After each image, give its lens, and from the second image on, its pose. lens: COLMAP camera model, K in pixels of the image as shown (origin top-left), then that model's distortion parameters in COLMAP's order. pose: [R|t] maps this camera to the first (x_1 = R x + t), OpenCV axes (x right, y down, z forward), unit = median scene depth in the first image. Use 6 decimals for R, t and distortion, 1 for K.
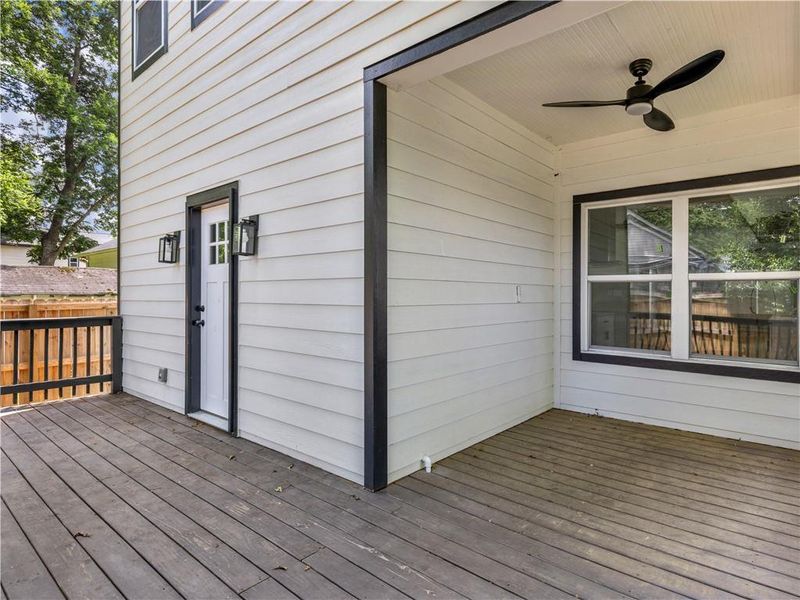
lens RADIAL K [[439.0, 0, 398.0], [0, 439.0, 296.8], [0, 0, 1]] dist [0.000394, 0.000333]
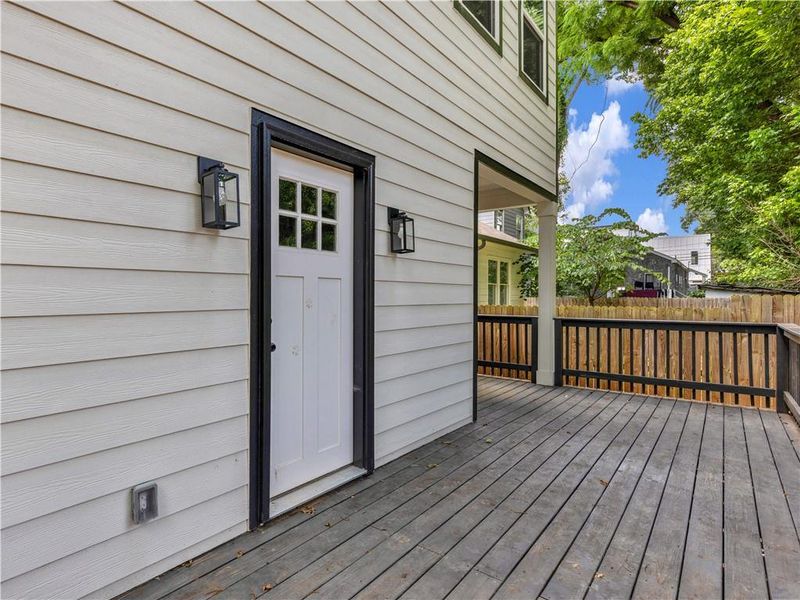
lens RADIAL K [[439.0, 0, 398.0], [0, 439.0, 296.8], [0, 0, 1]] dist [0.000394, 0.000333]
pose [[-0.059225, -0.004170, 0.998236, -1.329776], [0.000335, 0.999991, 0.004197, -0.008288], [-0.998245, 0.000583, -0.059223, 1.131834]]
